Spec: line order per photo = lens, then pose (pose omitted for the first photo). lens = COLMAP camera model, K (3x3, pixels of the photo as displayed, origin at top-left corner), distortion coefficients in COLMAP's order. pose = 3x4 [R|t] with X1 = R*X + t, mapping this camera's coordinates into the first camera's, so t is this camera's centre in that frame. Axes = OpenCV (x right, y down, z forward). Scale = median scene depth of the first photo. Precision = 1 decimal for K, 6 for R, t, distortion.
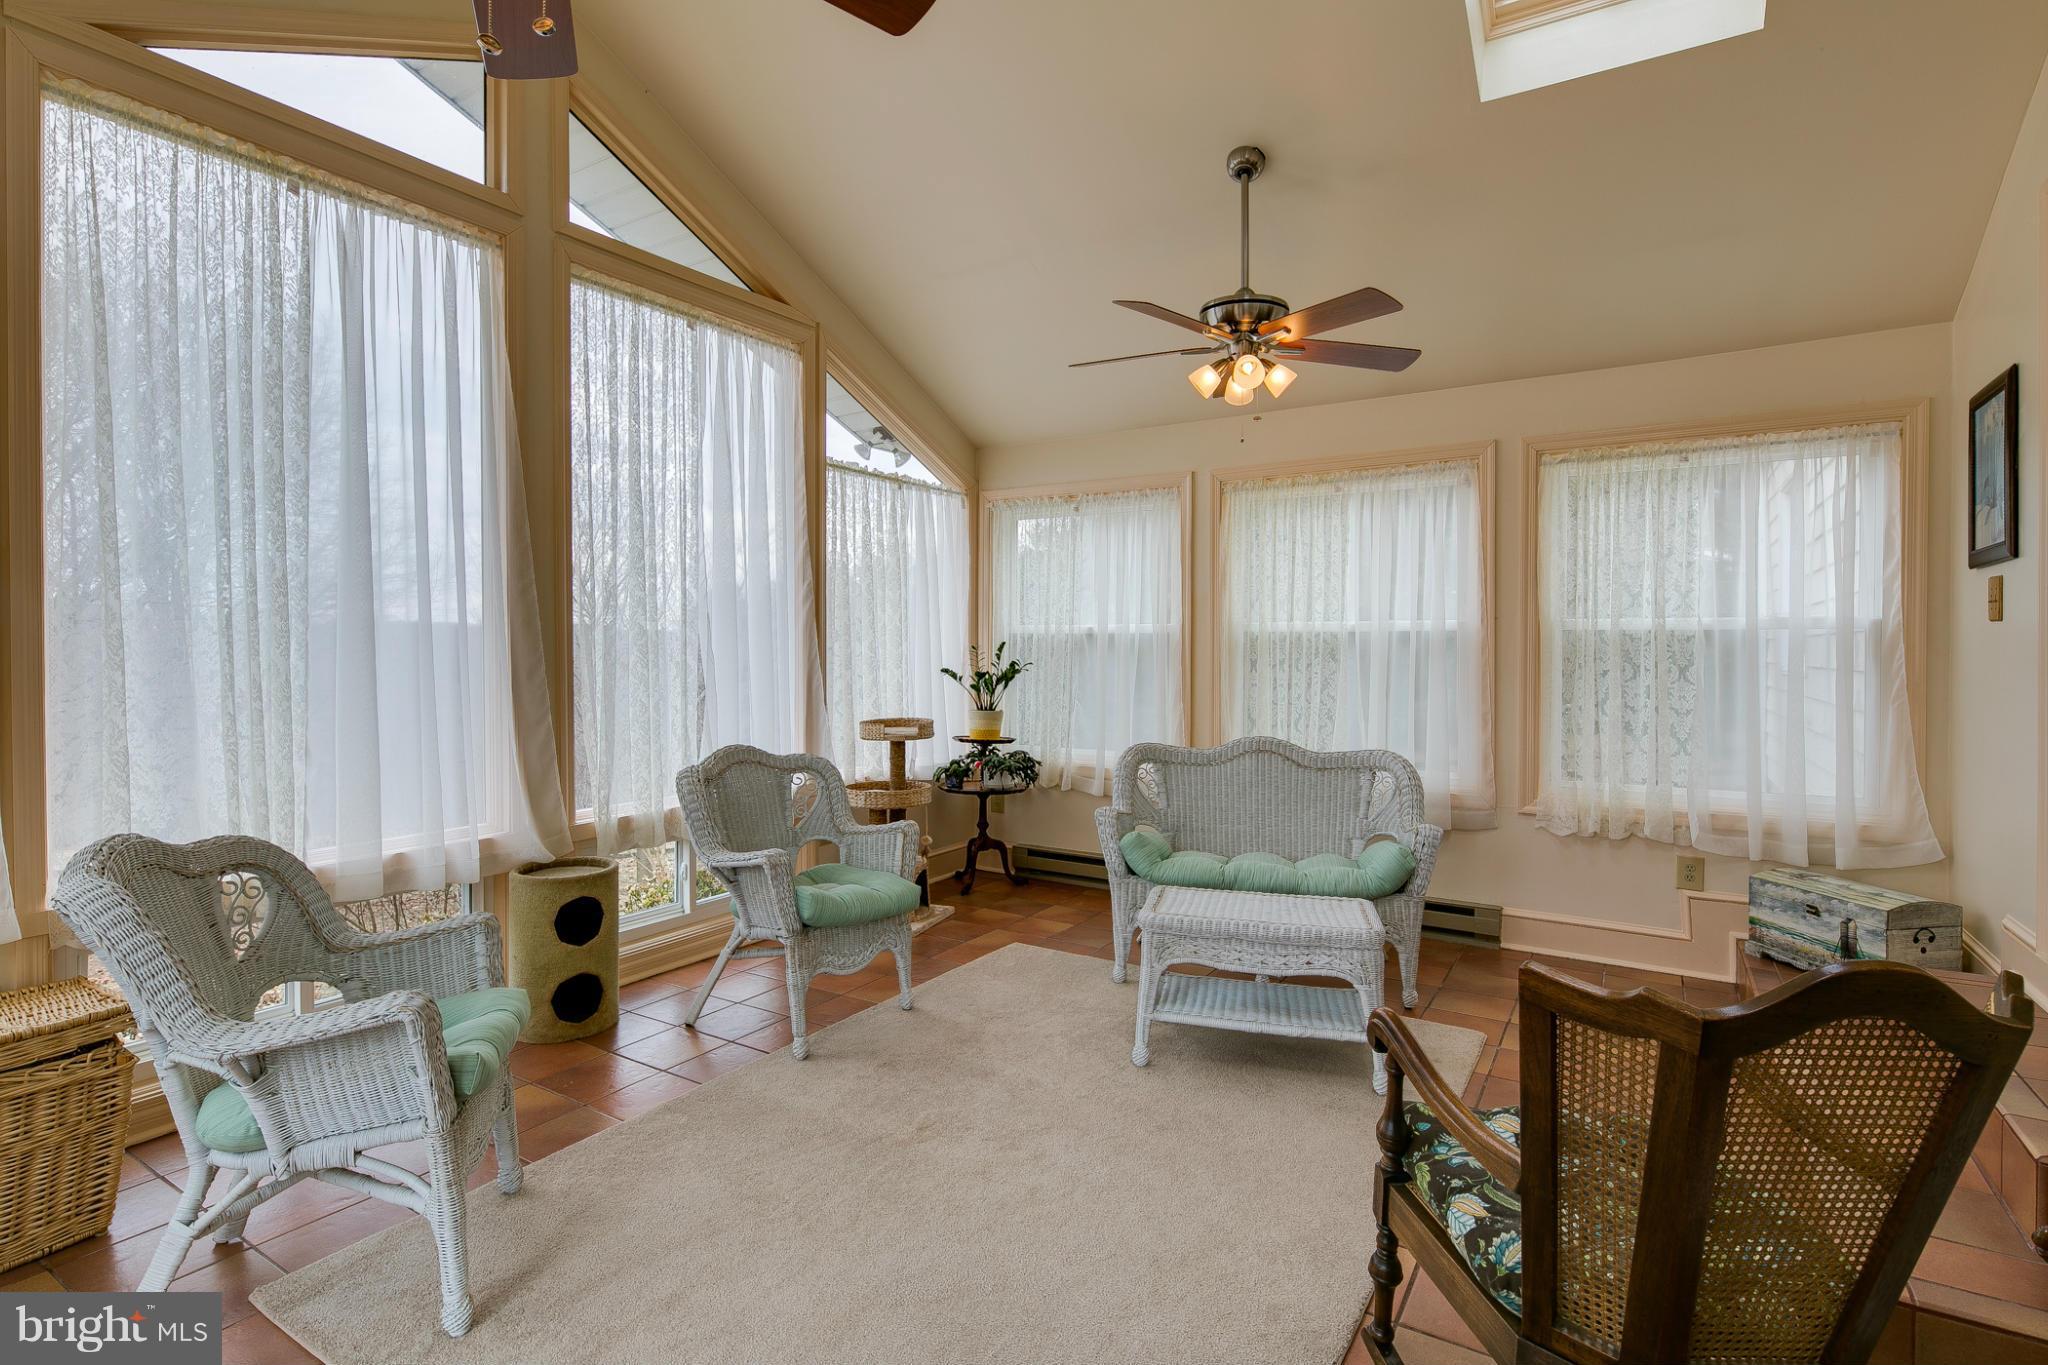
lens RADIAL K [[990.4, 0, 1013.8], [0, 990.4, 657.6], [0, 0, 1]] dist [-0.002742, -0.001644]
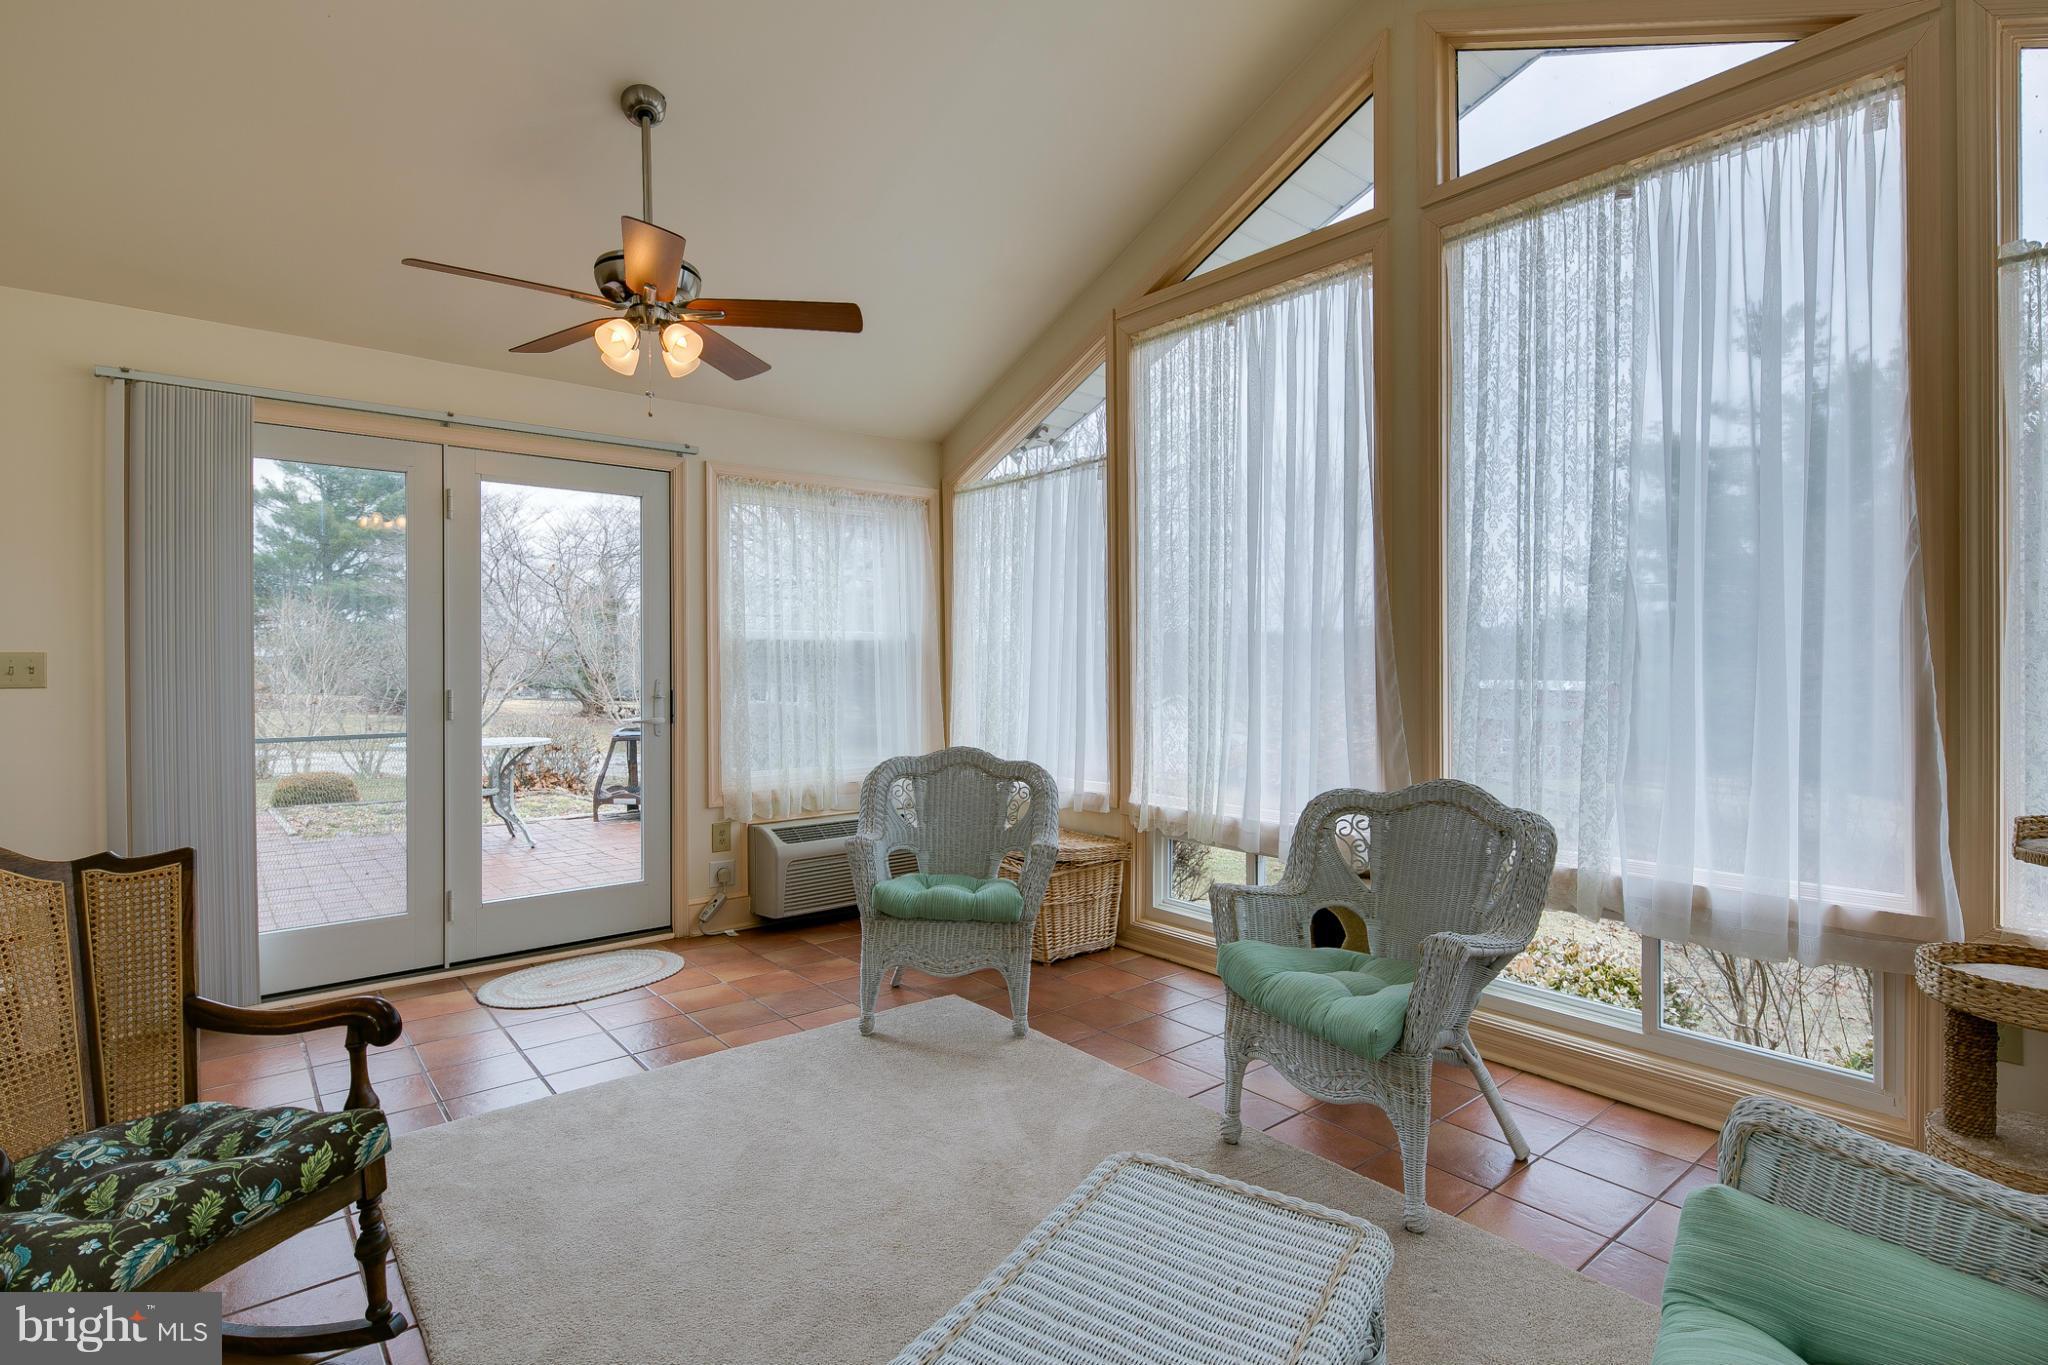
lens RADIAL K [[990.4, 0, 1013.8], [0, 990.4, 657.6], [0, 0, 1]] dist [-0.002742, -0.001644]
pose [[-0.327271, 0.012135, -0.944853, 0.562269], [0.006089, 0.999924, 0.010733, -0.019915], [0.944911, -0.002240, -0.327319, 0.964368]]
